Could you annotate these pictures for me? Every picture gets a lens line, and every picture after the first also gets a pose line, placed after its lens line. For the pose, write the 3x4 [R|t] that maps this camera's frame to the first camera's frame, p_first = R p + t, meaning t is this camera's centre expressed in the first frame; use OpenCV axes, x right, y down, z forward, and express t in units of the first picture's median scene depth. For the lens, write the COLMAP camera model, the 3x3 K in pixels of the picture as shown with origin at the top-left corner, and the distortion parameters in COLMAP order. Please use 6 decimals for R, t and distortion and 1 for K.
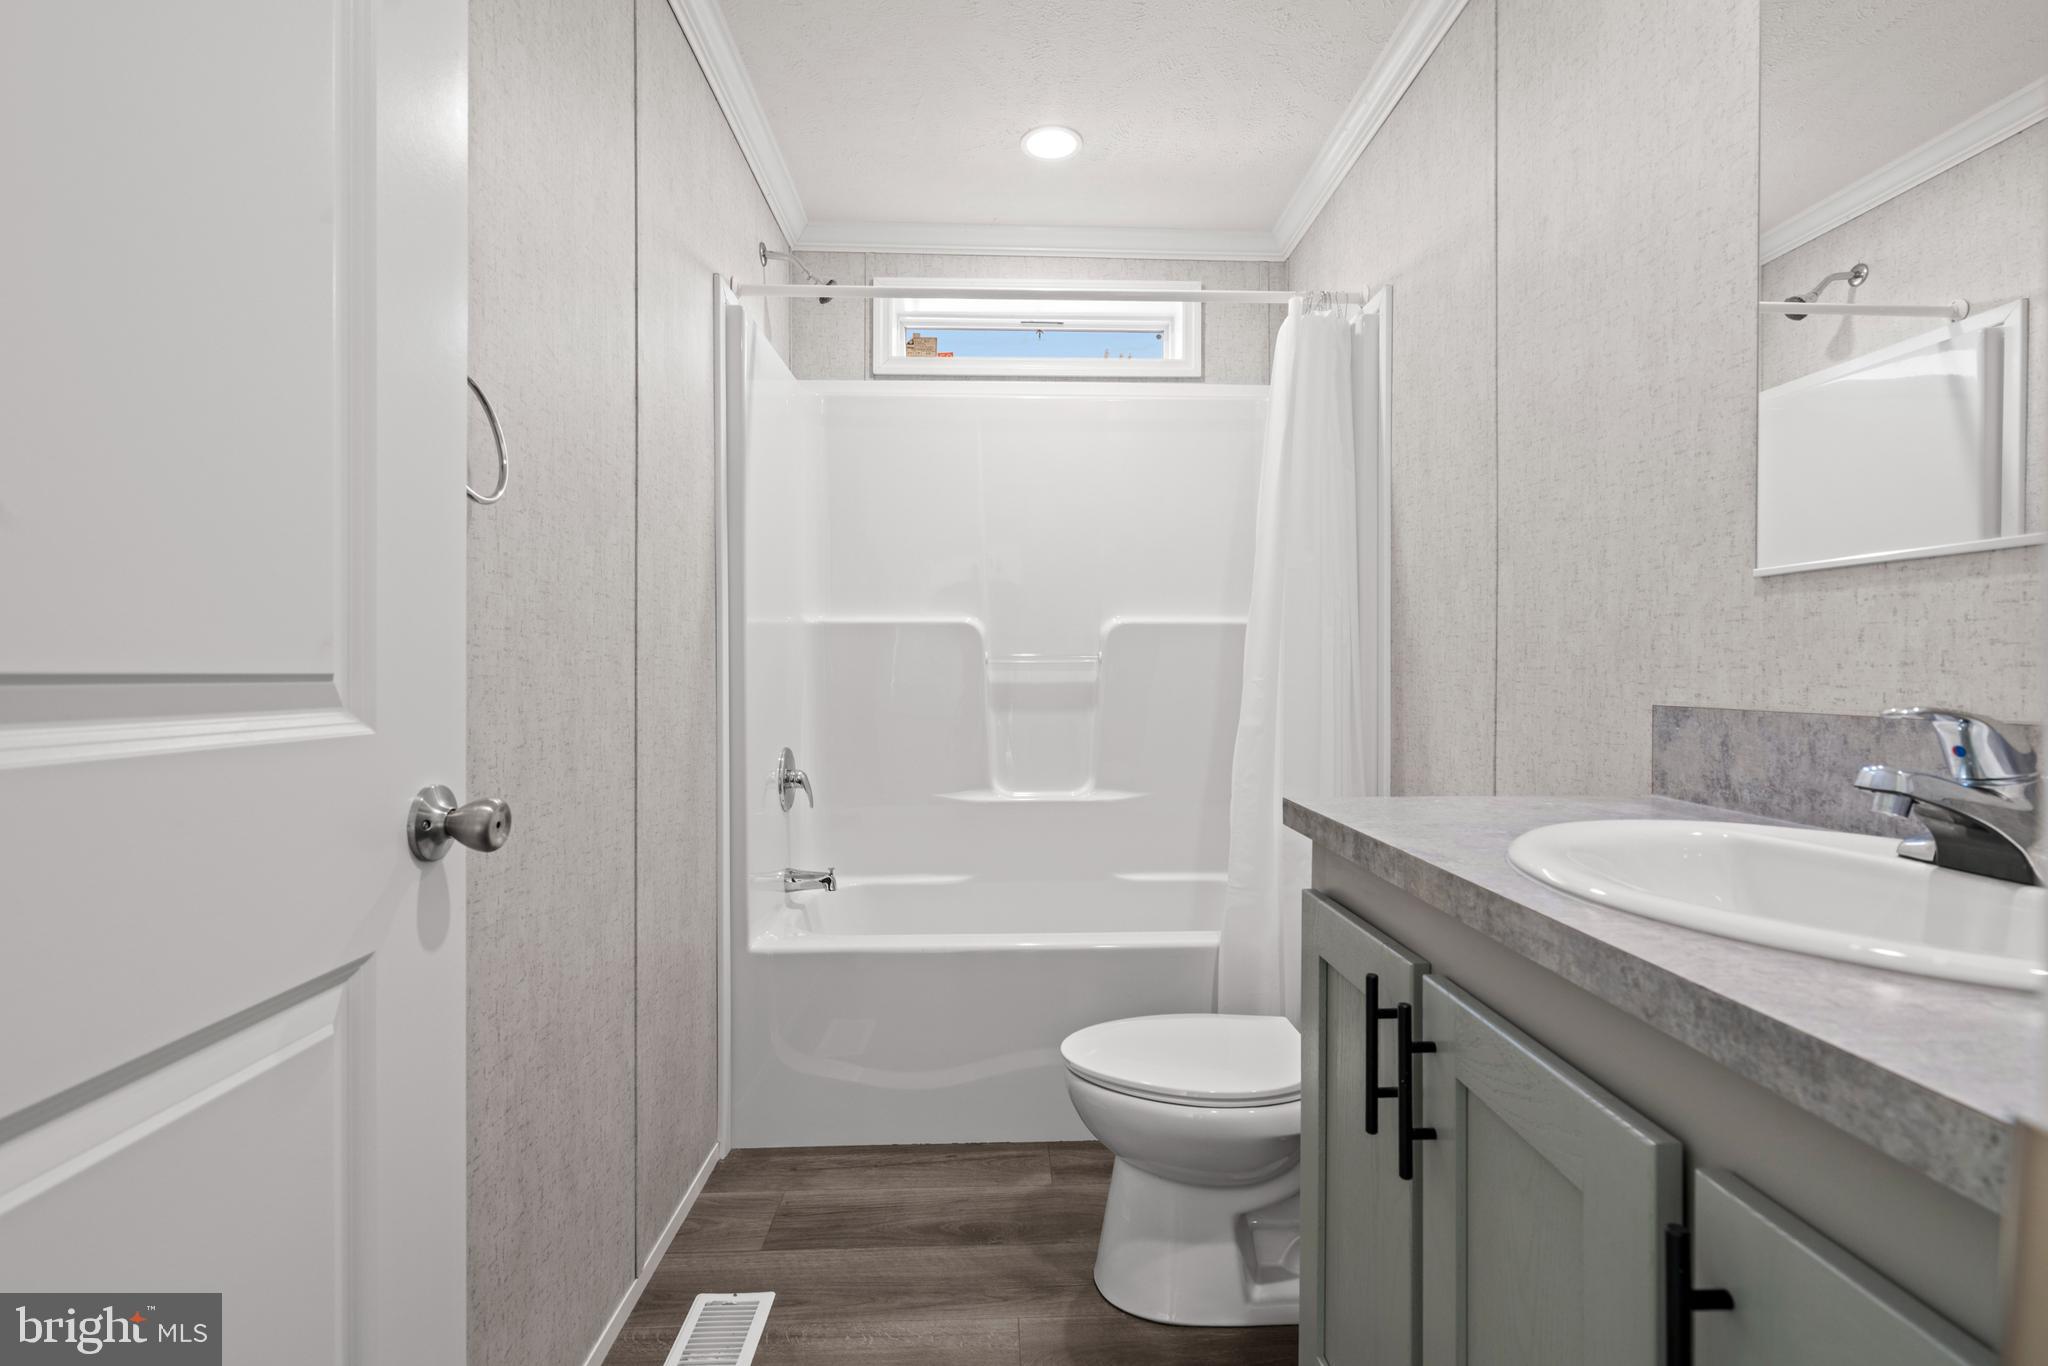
lens RADIAL K [[924.9, 0, 1034.5], [0, 924.9, 676.4], [0, 0, 1]] dist [-0.009138, 0.004619]
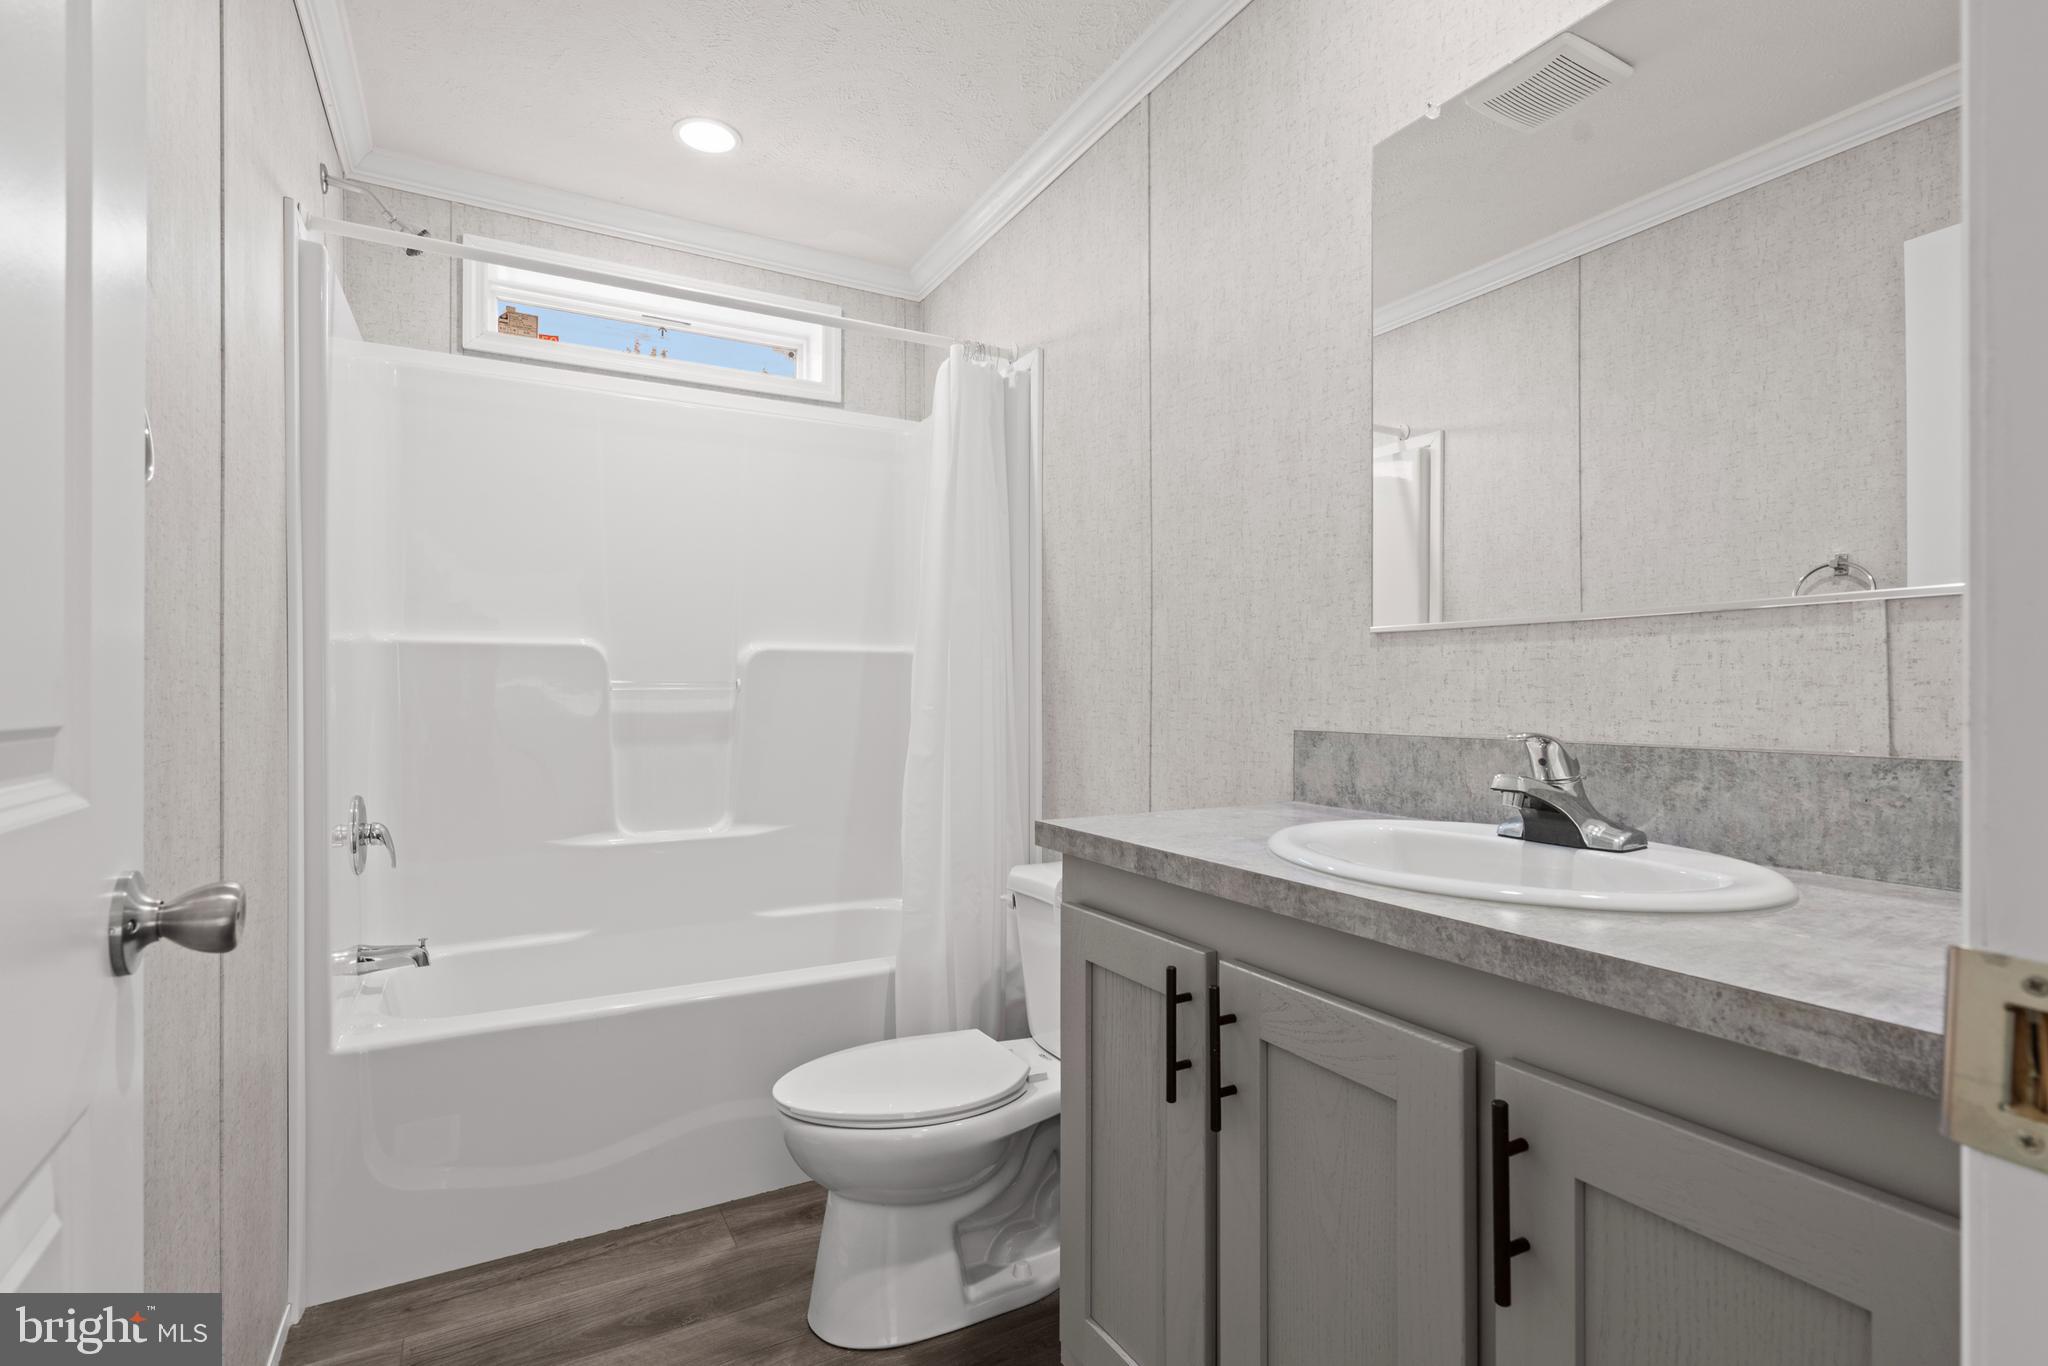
lens RADIAL K [[955.1, 0, 1011.1], [0, 955.1, 692.9], [0, 0, 1]] dist [-0.004682, 0.001809]
pose [[0.896595, -0.000106, 0.442852, -0.257299], [0.002743, 0.999982, -0.005313, -0.014000], [-0.442844, 0.005979, 0.896579, -0.001404]]
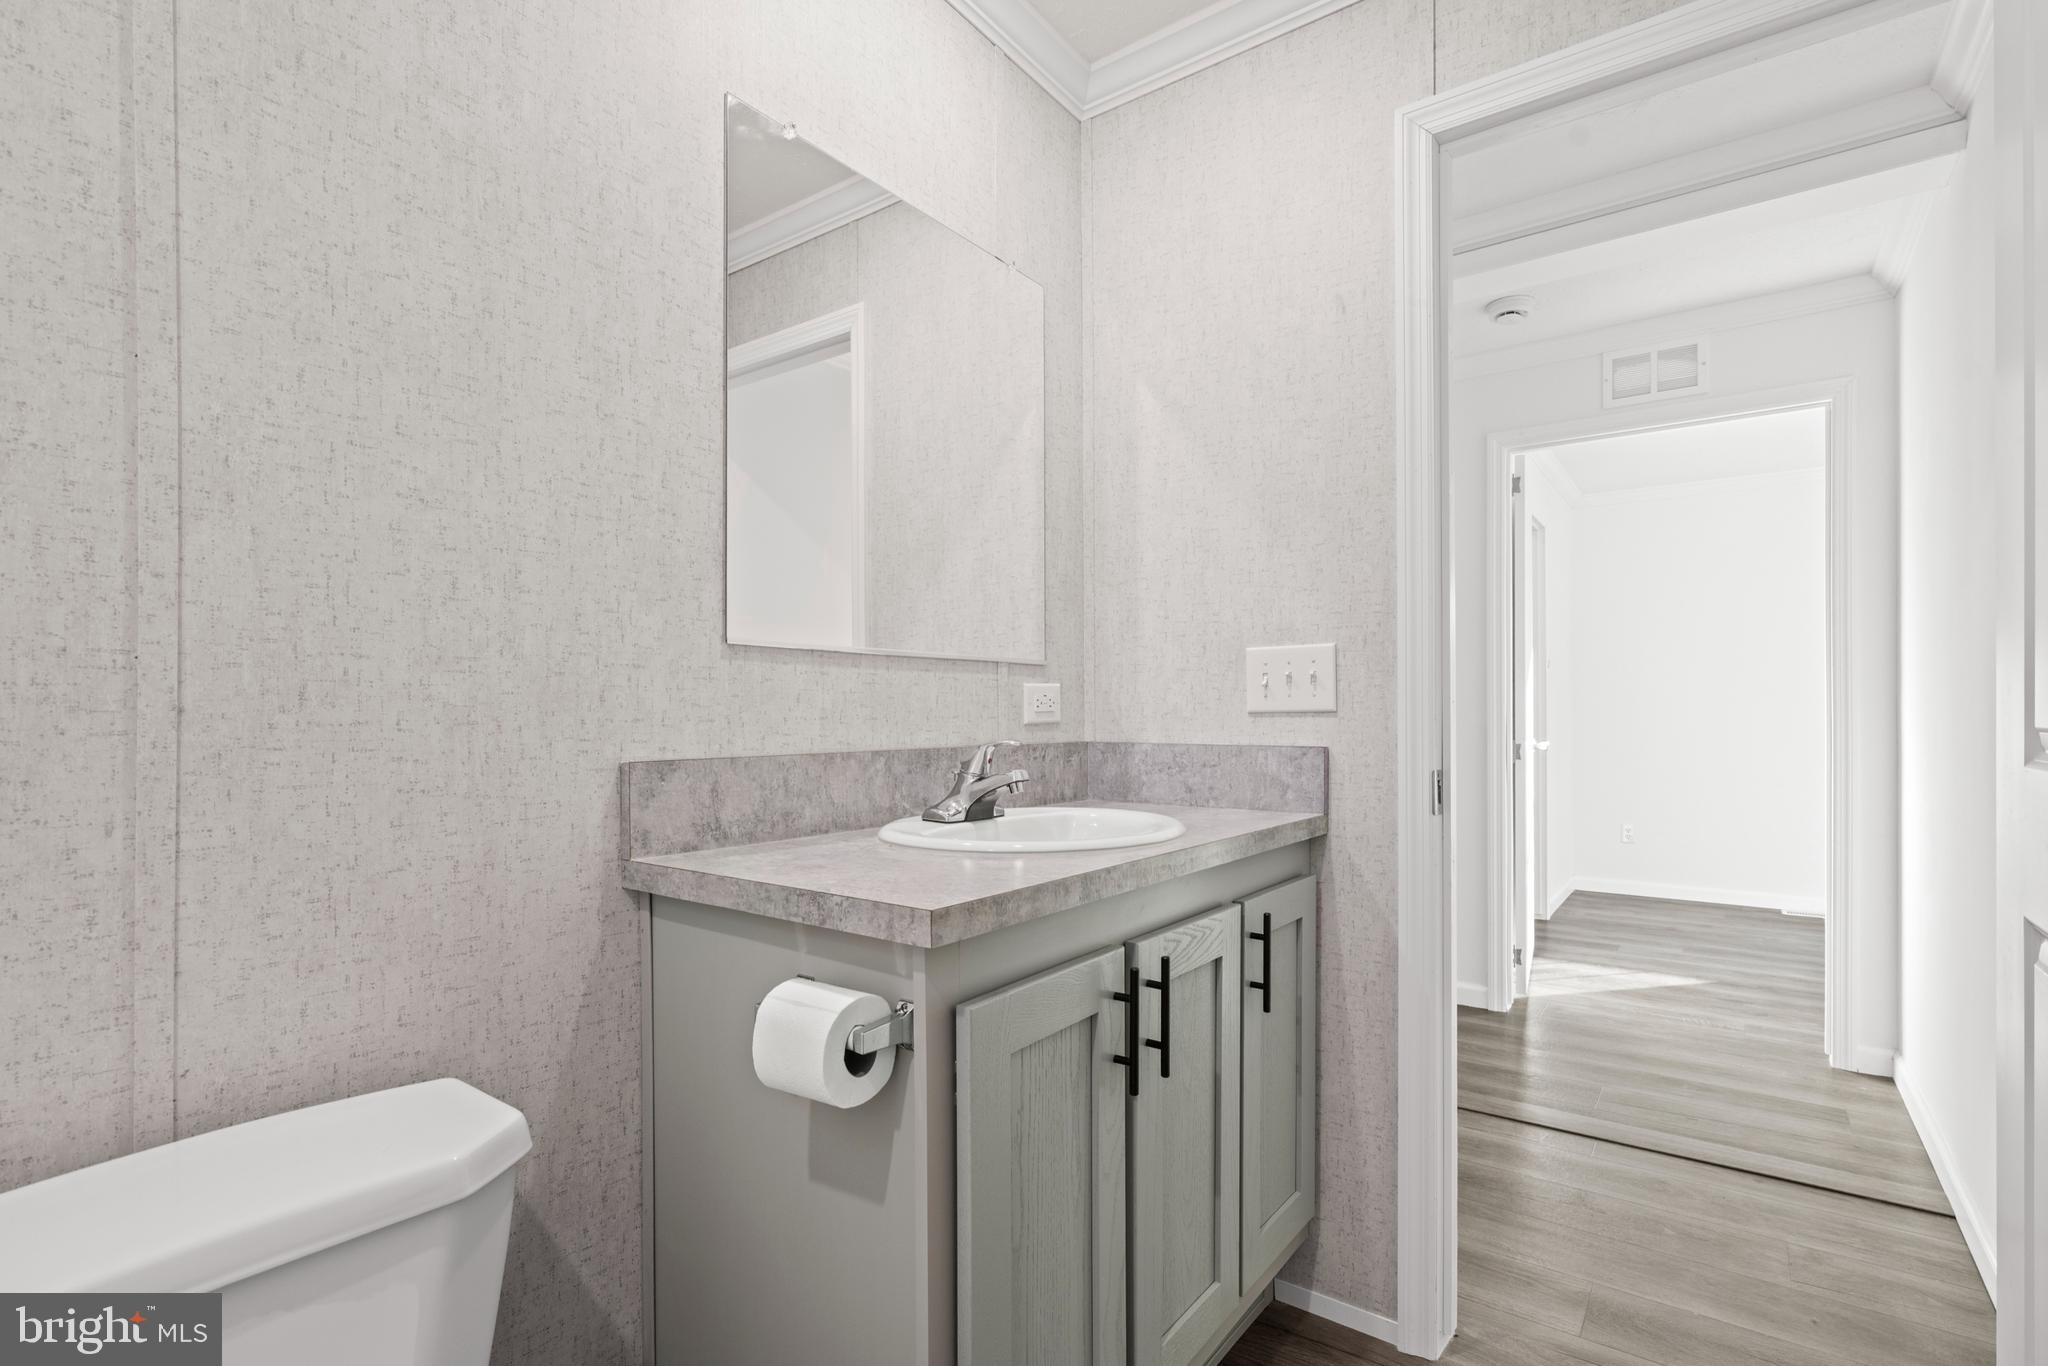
lens RADIAL K [[924.9, 0, 1018.5], [0, 924.9, 722.5], [0, 0, 1]] dist [-0.009138, 0.004619]
pose [[-0.764610, 0.000109, 0.644493, -0.223295], [0.009623, 0.999890, 0.011247, -0.015232], [-0.644421, 0.014802, -0.764527, 1.462056]]
